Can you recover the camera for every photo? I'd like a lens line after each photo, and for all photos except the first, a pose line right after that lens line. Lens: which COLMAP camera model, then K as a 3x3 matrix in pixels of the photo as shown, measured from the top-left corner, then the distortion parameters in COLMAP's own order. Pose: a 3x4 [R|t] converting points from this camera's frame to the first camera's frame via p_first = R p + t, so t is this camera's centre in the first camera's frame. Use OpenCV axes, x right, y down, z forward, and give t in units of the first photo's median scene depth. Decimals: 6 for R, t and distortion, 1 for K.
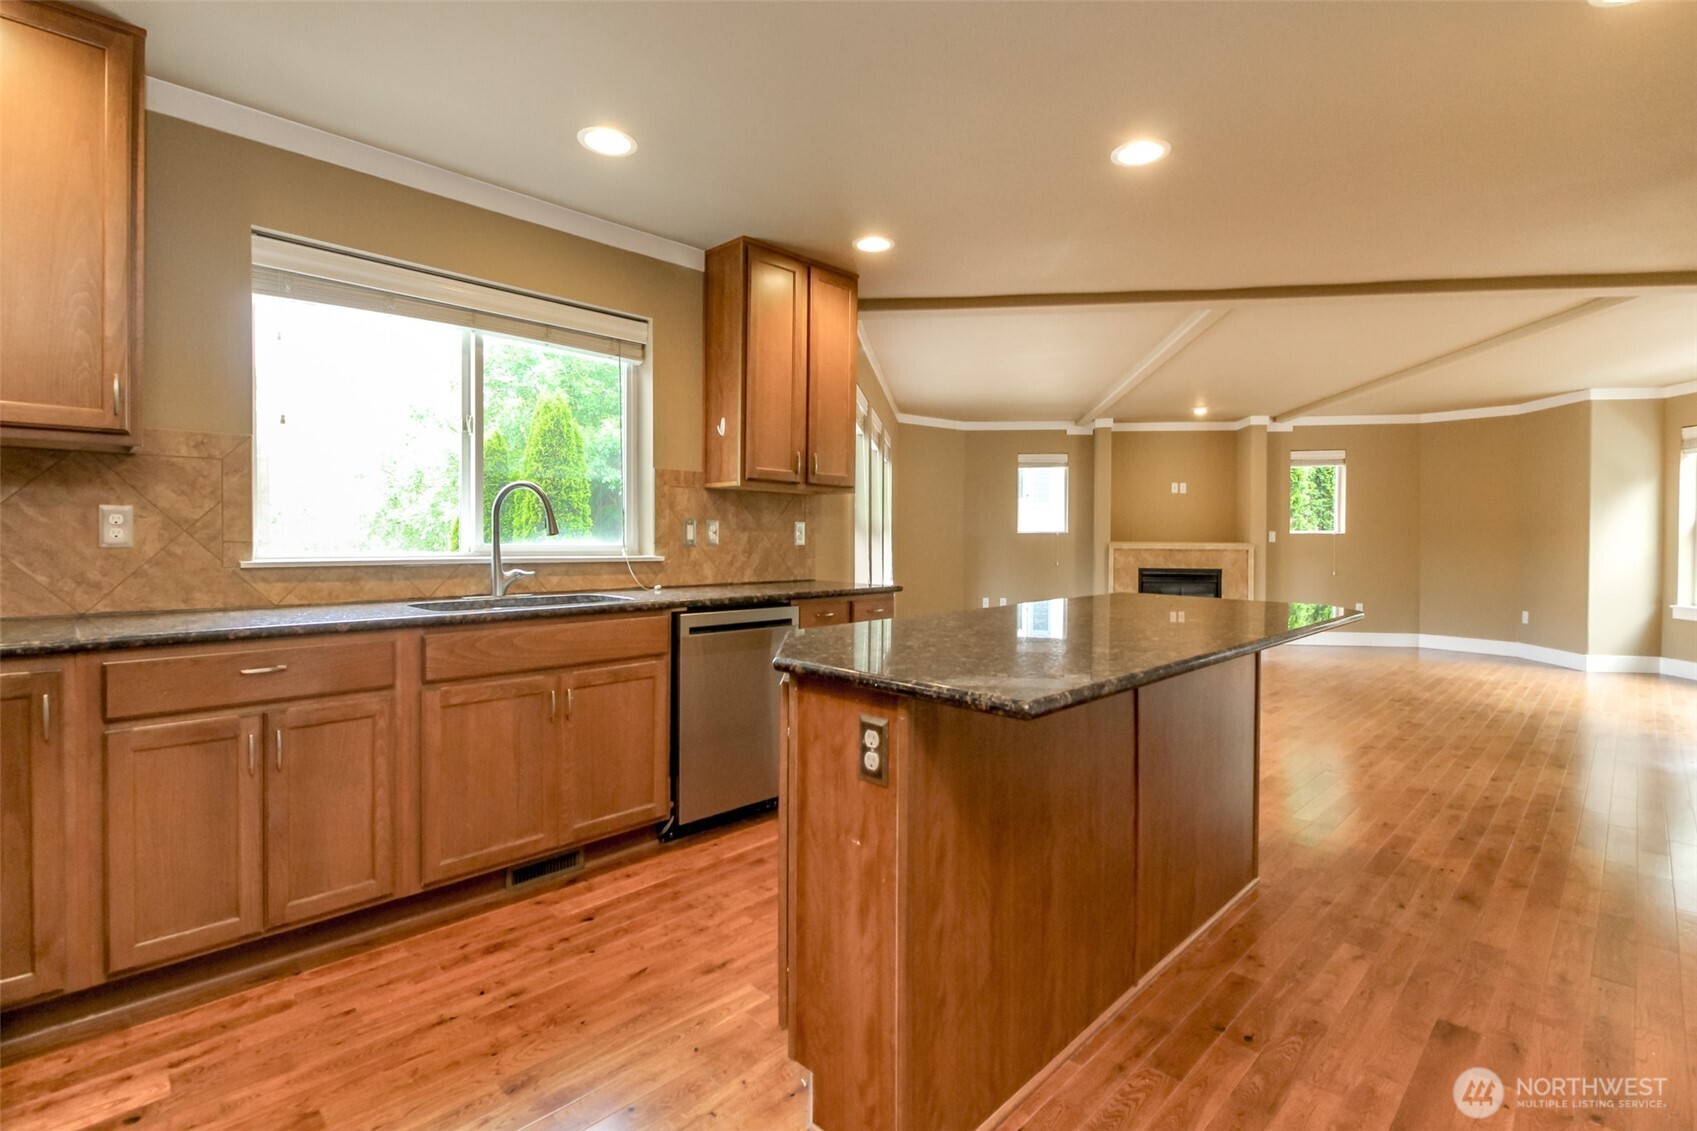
lens RADIAL K [[779.4, 0, 841.5], [0, 779.4, 553.9], [0, 0, 1]] dist [0.017314, -0.000801]
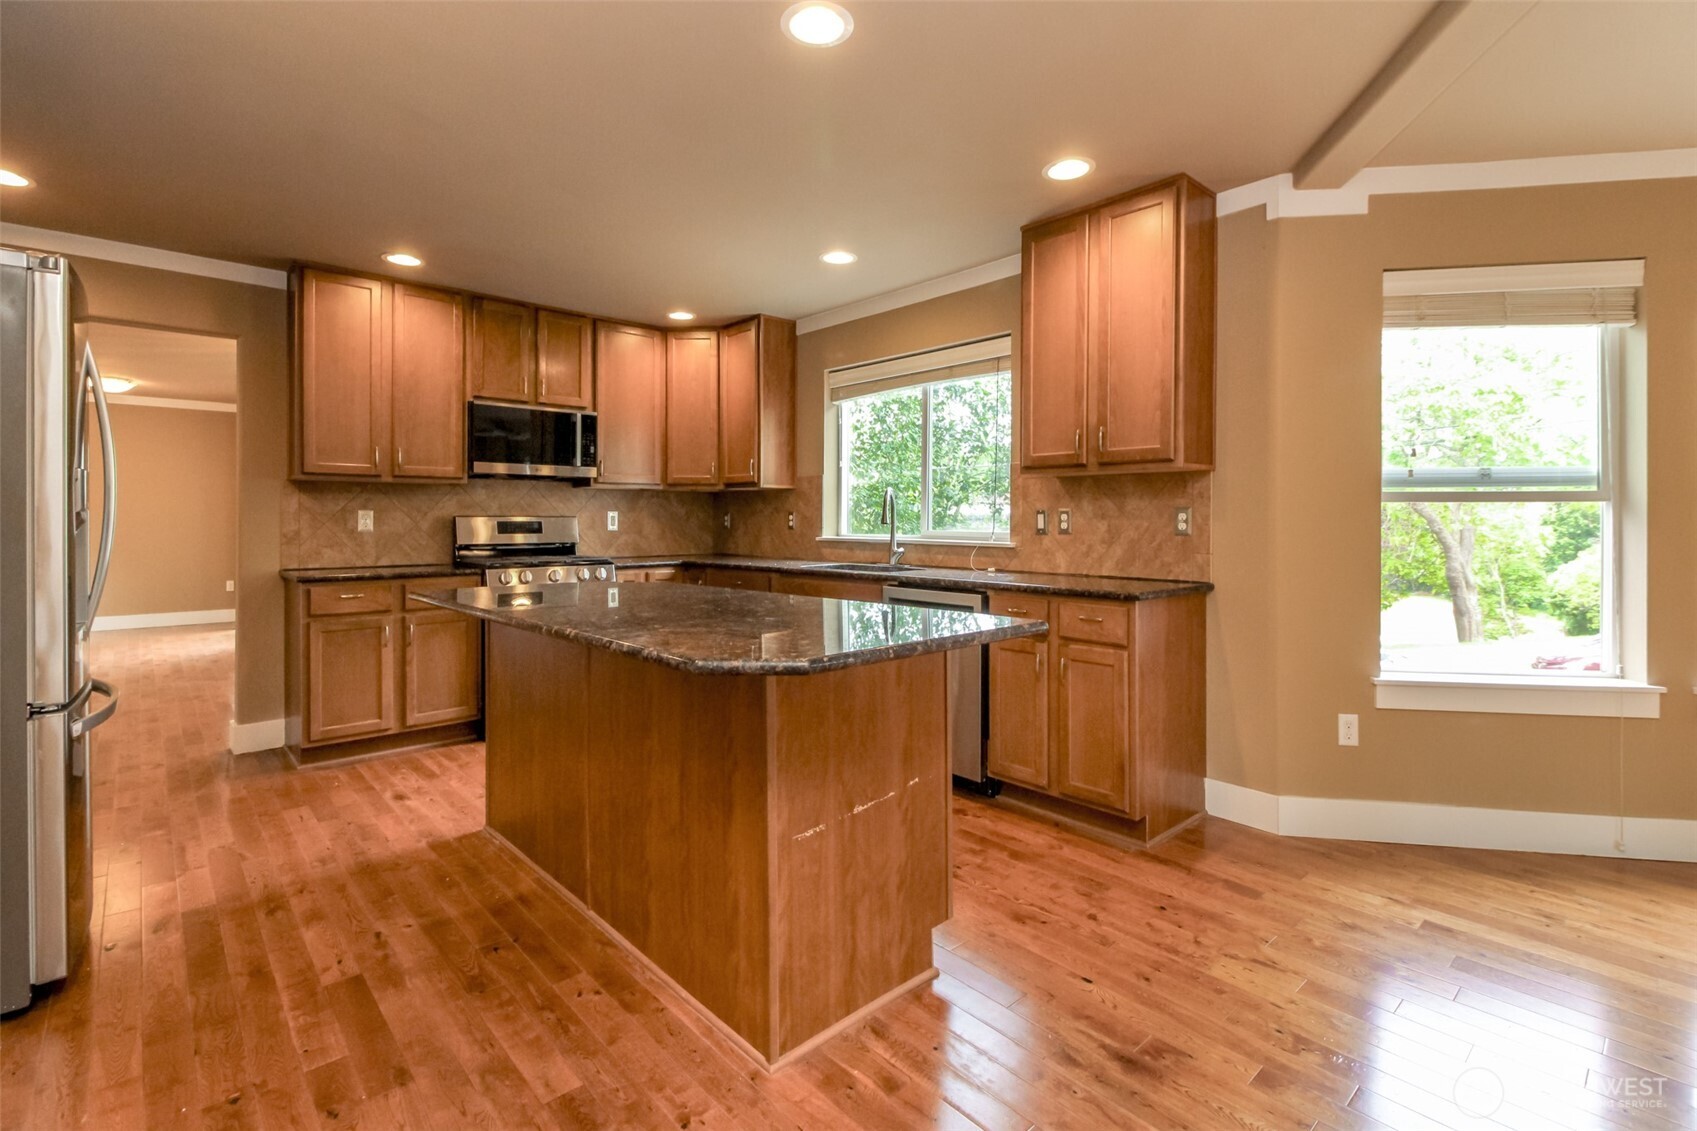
lens RADIAL K [[779.4, 0, 860.4], [0, 779.4, 525.0], [0, 0, 1]] dist [0.017314, -0.000801]
pose [[-0.025470, -0.000728, -0.999675, 0.875238], [-0.027186, 0.999630, -0.000035, -0.016473], [0.999306, 0.027176, -0.025481, 0.814177]]
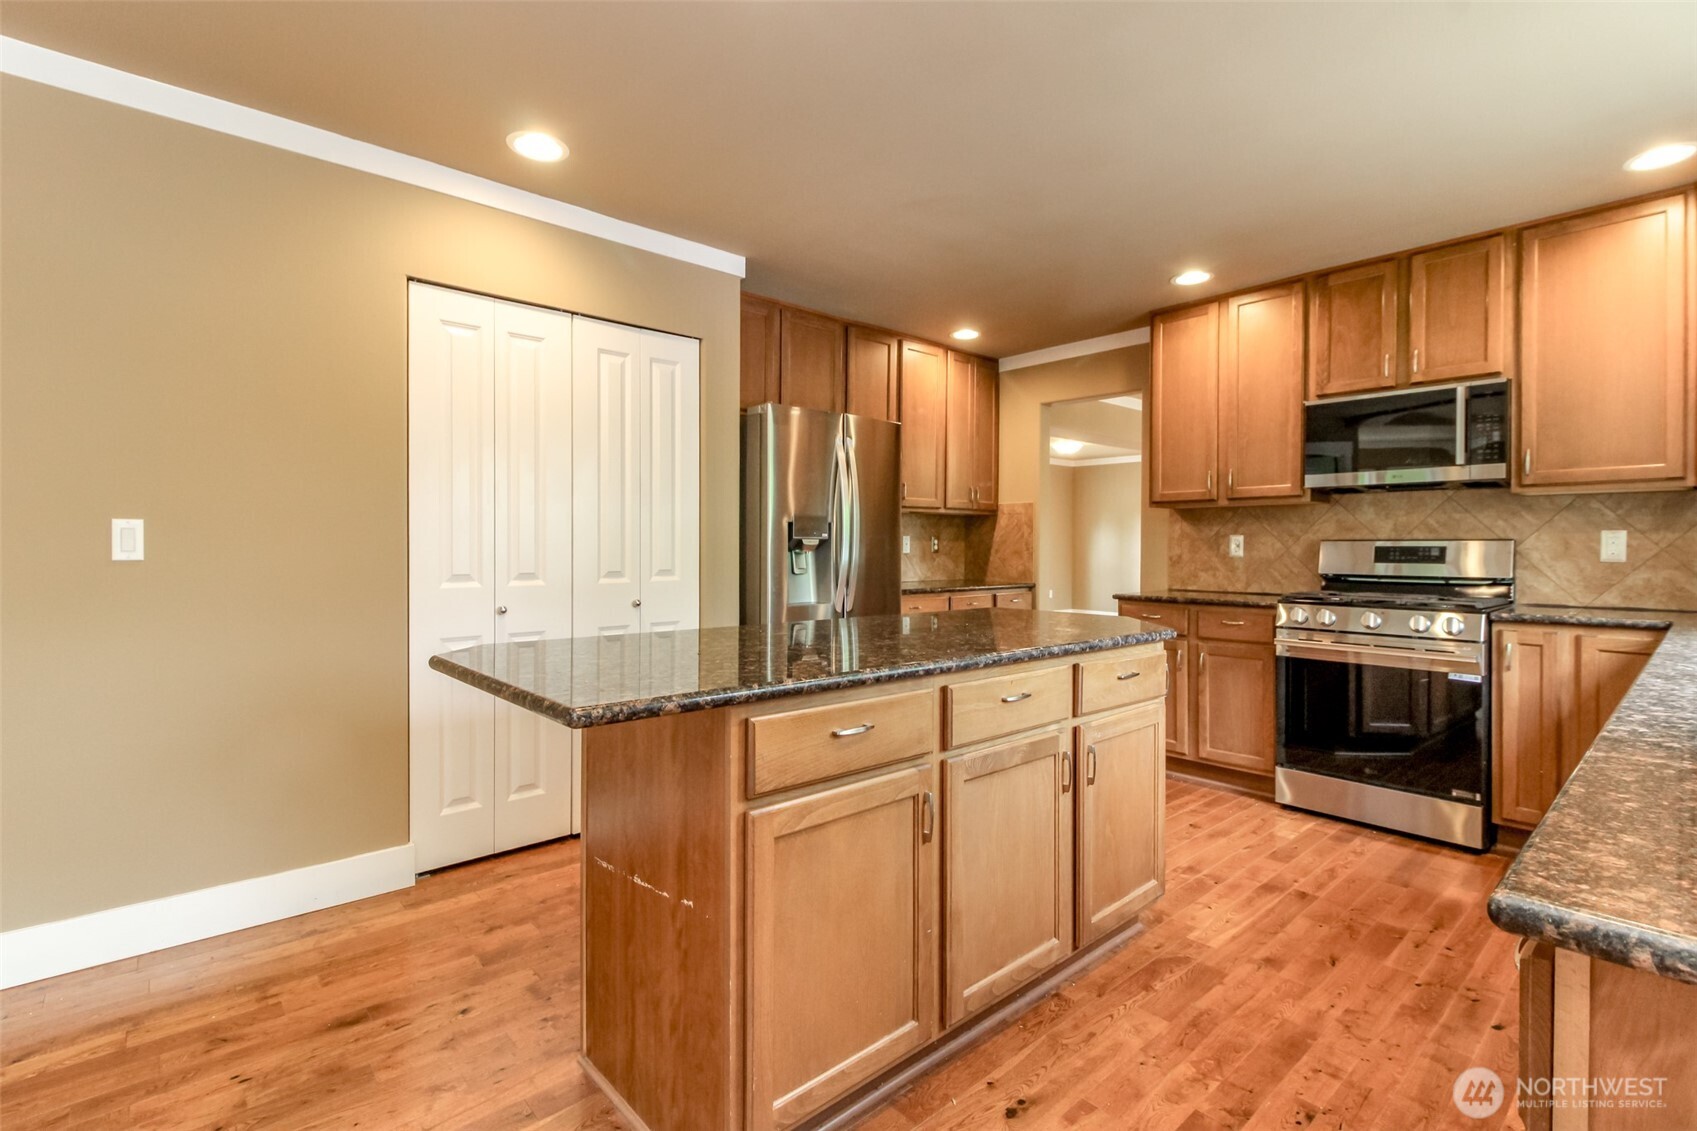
lens RADIAL K [[779.4, 0, 855.1], [0, 779.4, 548.4], [0, 0, 1]] dist [0.017314, -0.000801]
pose [[-0.998615, -0.007781, 0.052031, 0.200357], [-0.006273, 0.999557, 0.029096, -0.029319], [-0.052234, 0.028730, -0.998222, 1.242660]]
